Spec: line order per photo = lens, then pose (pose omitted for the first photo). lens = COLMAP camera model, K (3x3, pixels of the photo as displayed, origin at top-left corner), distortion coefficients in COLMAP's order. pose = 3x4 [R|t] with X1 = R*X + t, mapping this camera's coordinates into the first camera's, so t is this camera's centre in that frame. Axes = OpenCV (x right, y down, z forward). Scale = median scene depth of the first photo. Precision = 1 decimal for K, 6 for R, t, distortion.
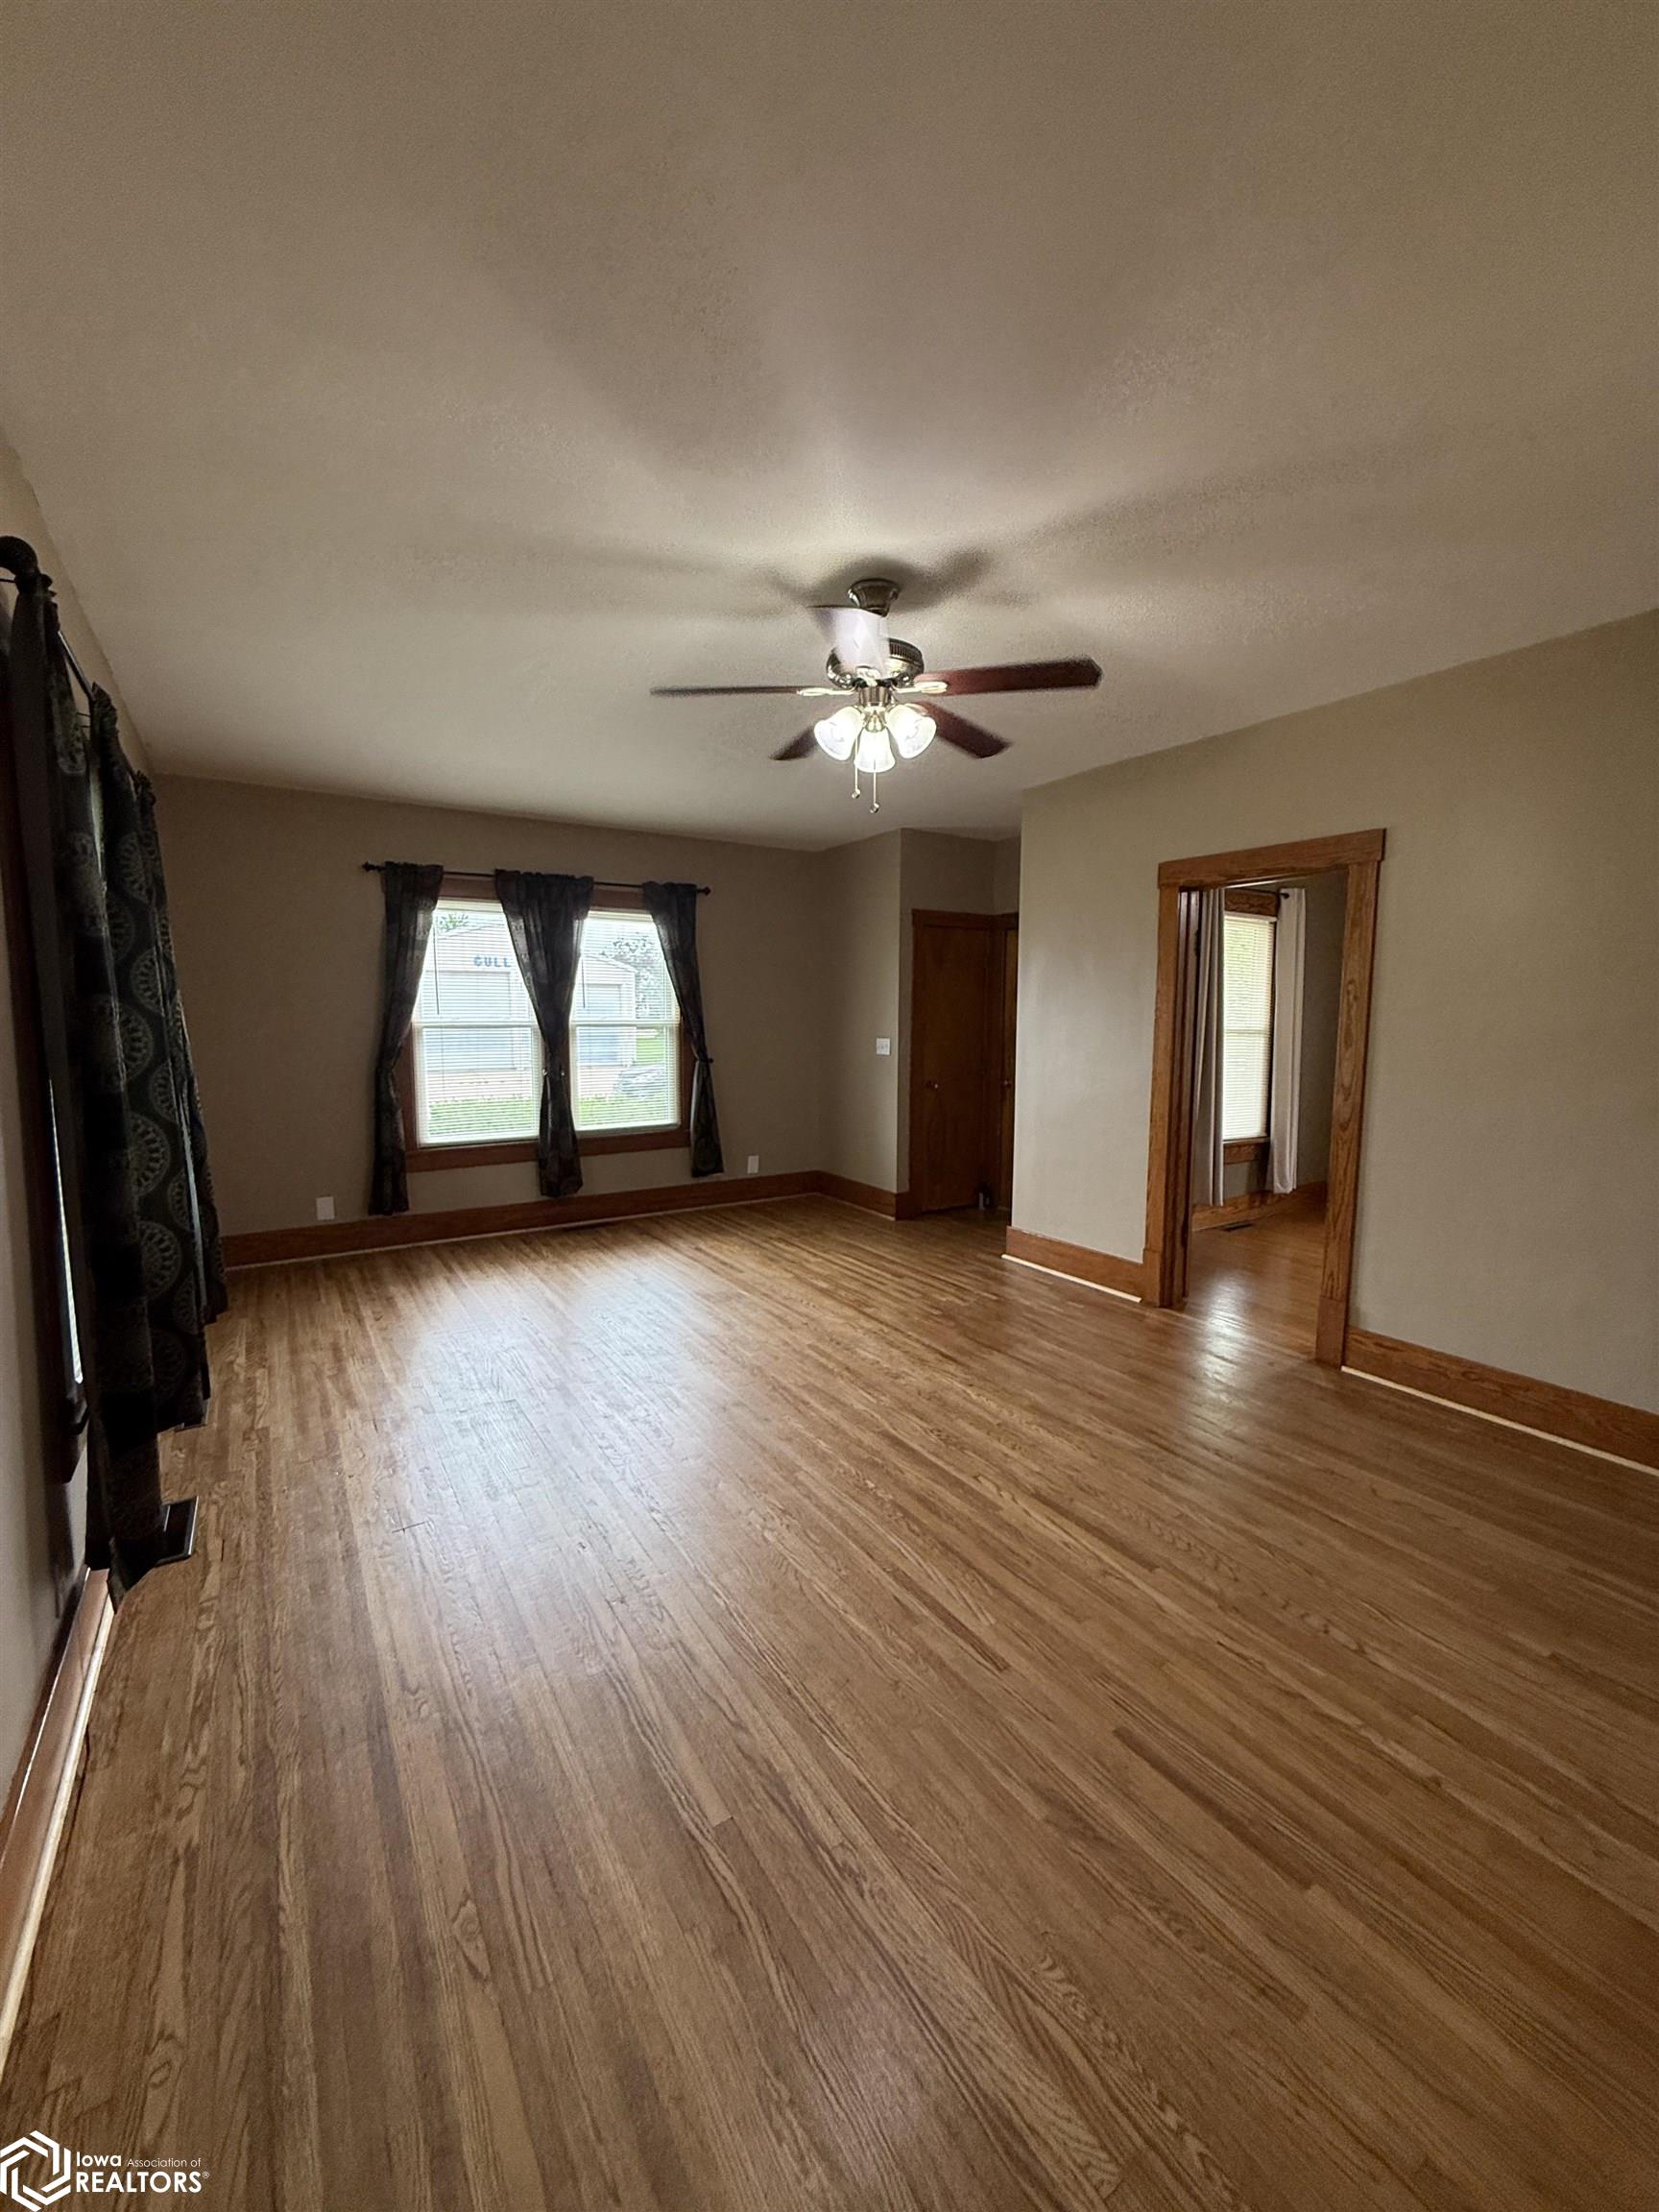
lens RADIAL K [[878.7, 0, 822.8], [0, 878.7, 1097.9], [0, 0, 1]] dist [-0.002743, 0.000464]
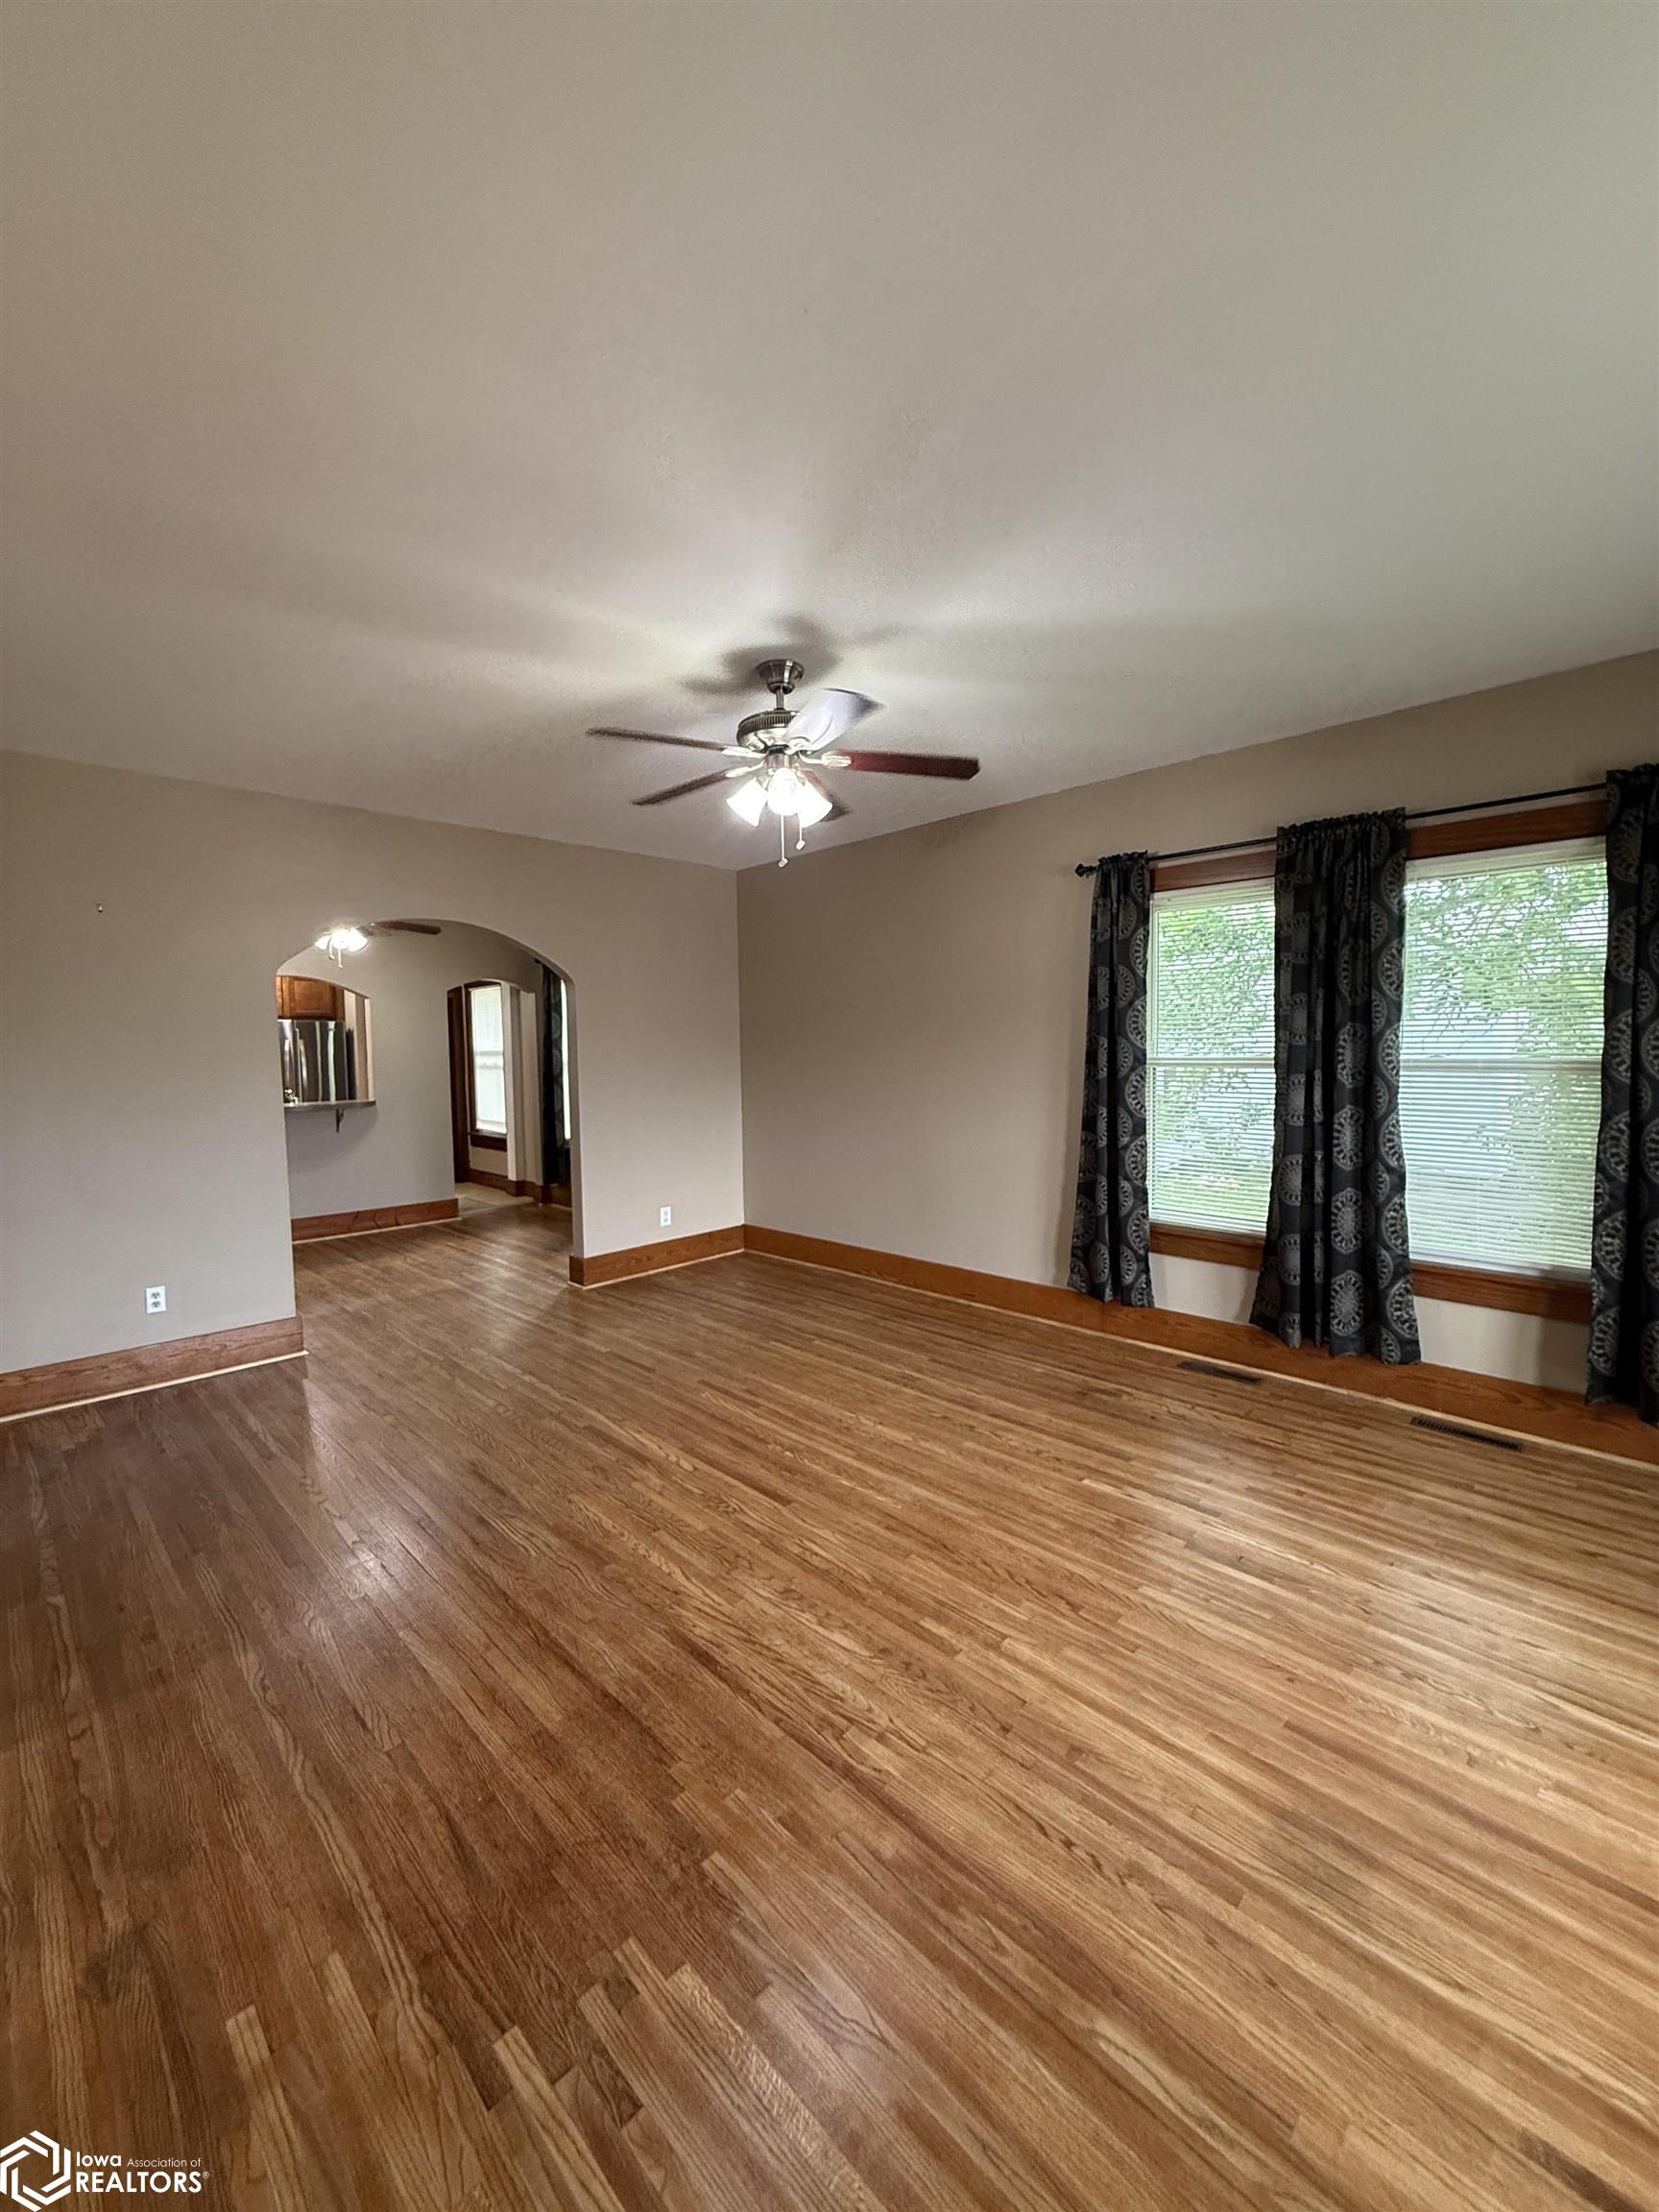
lens RADIAL K [[878.7, 0, 823.3], [0, 878.7, 1105.3], [0, 0, 1]] dist [-0.002743, 0.000464]
pose [[-0.976864, 0.027393, -0.212099, 0.175565], [-0.007910, 0.986456, 0.163834, -0.148389], [0.213714, 0.161721, -0.963417, 1.488192]]
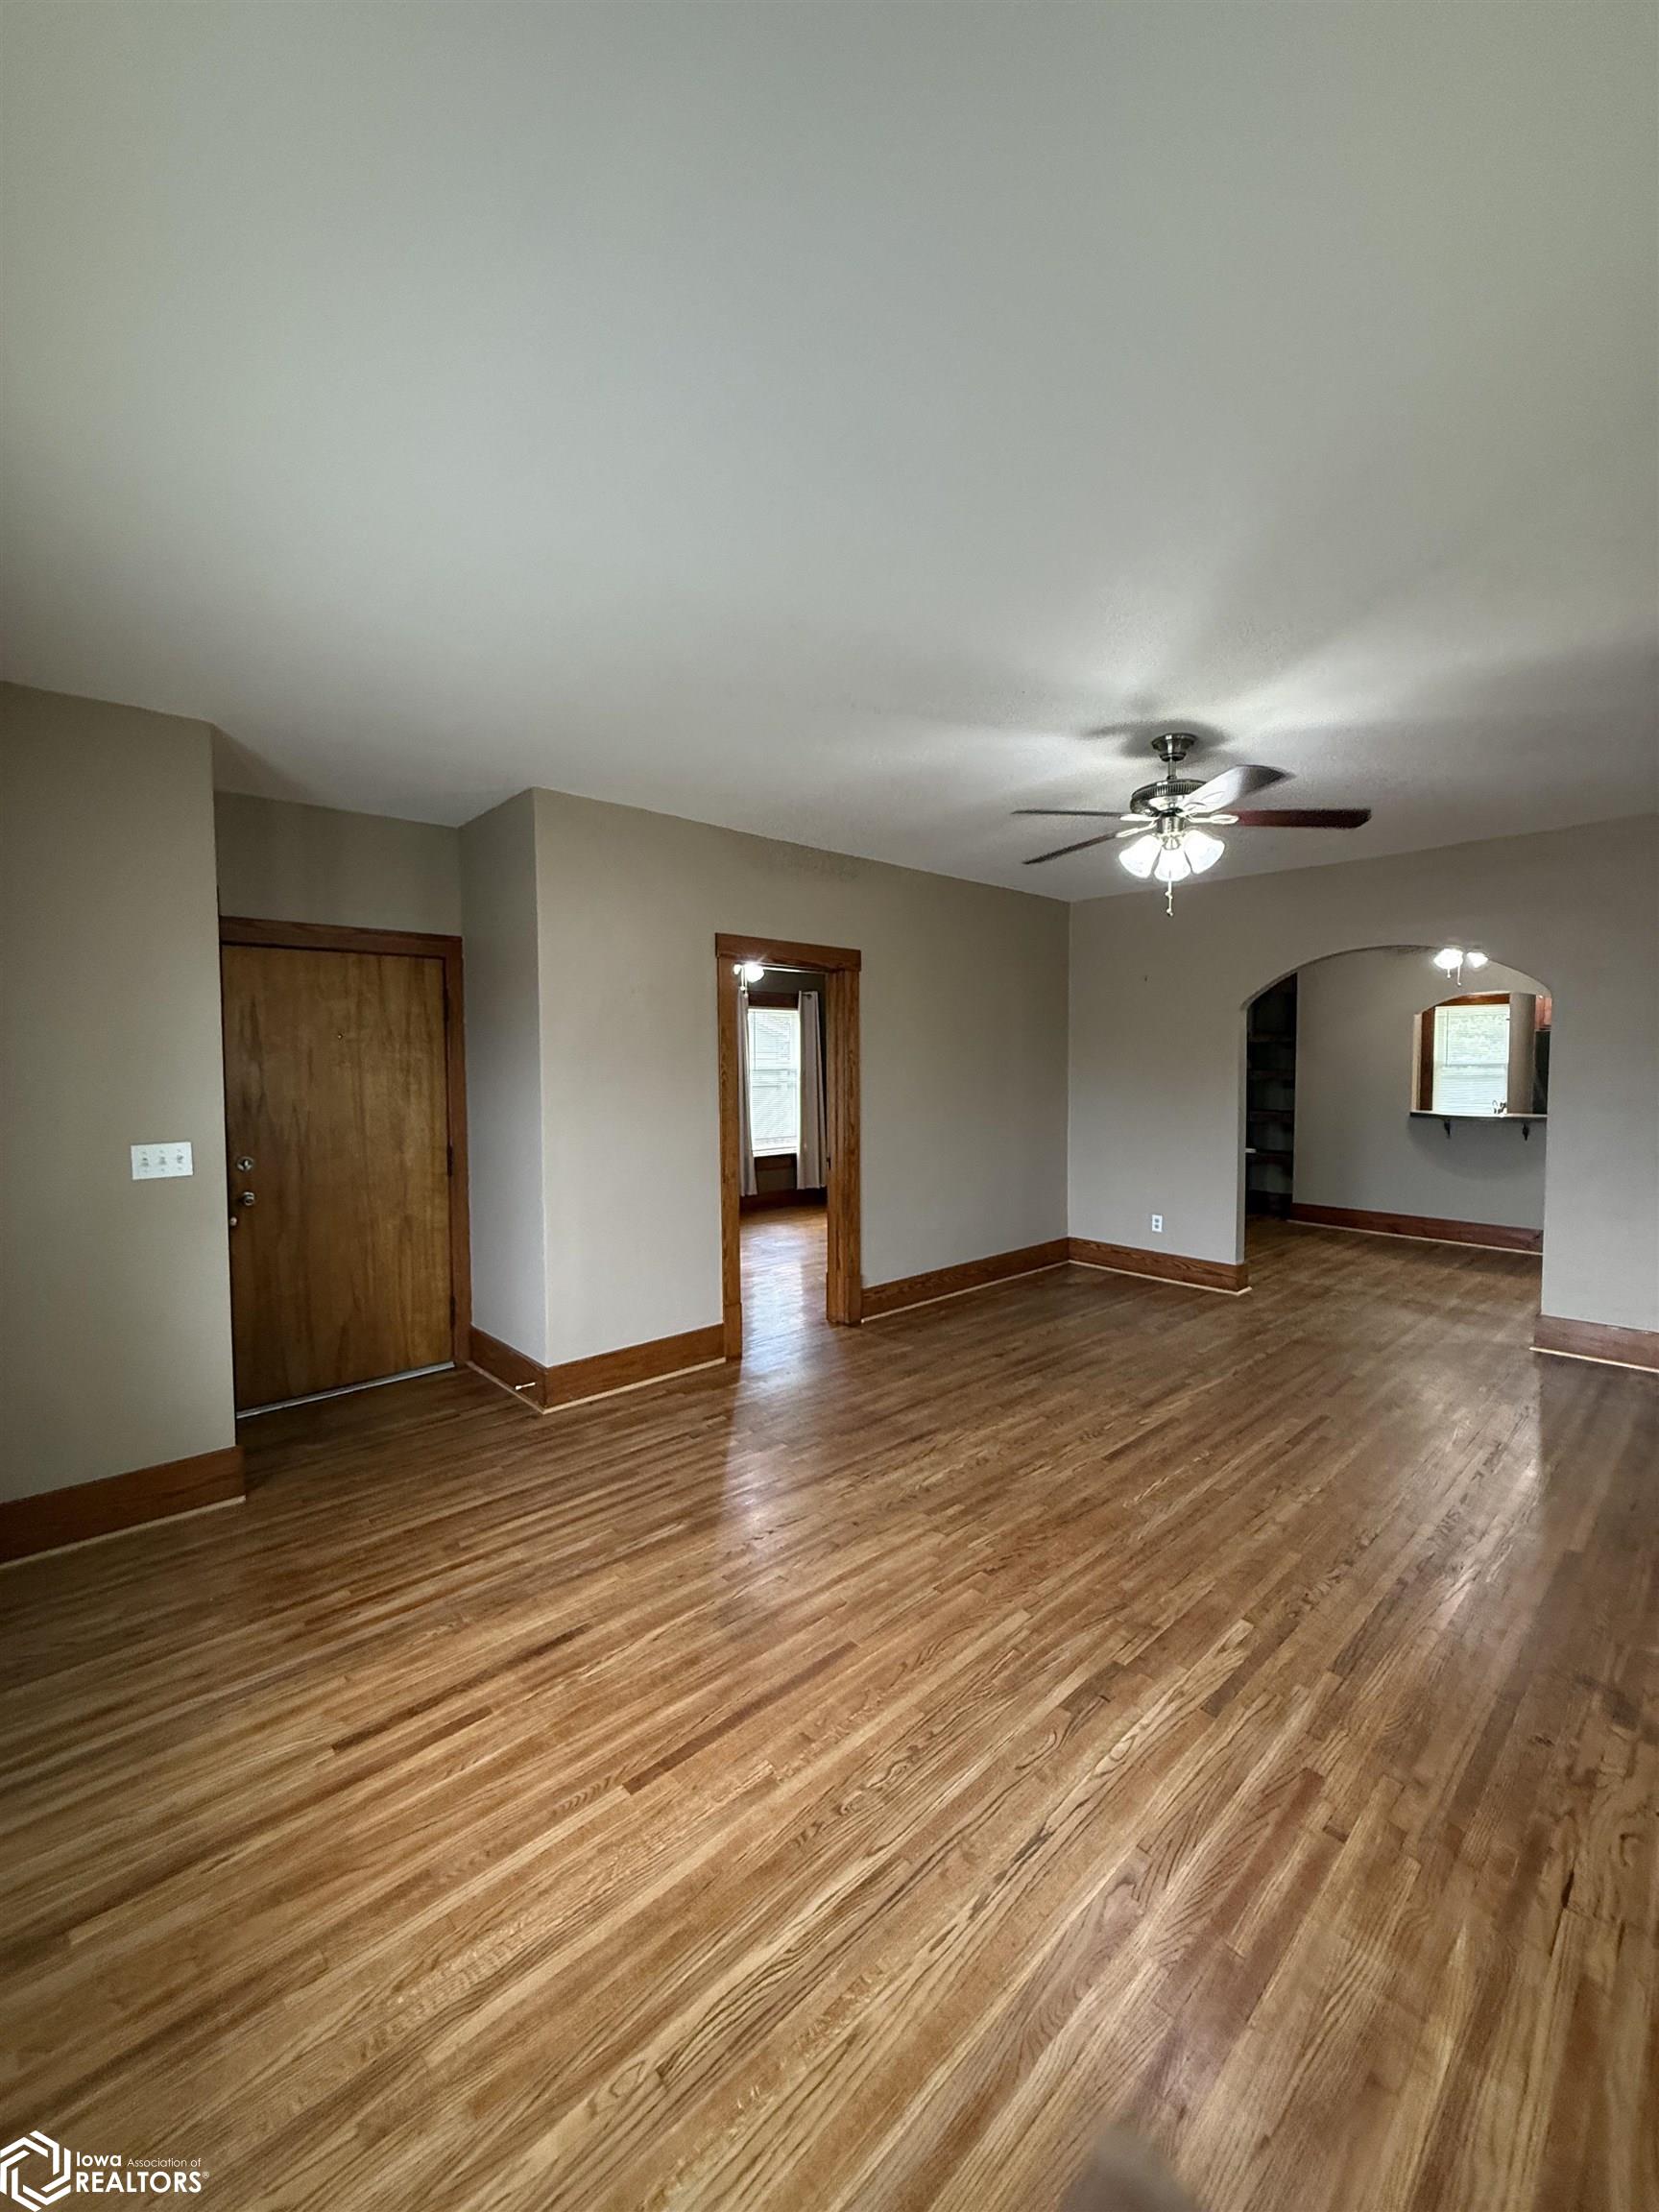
lens RADIAL K [[878.7, 0, 830.7], [0, 878.7, 1096.6], [0, 0, 1]] dist [-0.002743, 0.000464]
pose [[-0.177611, -0.039664, 0.983301, -0.754947], [0.104335, 0.992797, 0.058893, -0.137071], [-0.978554, 0.113053, -0.172194, 1.199819]]
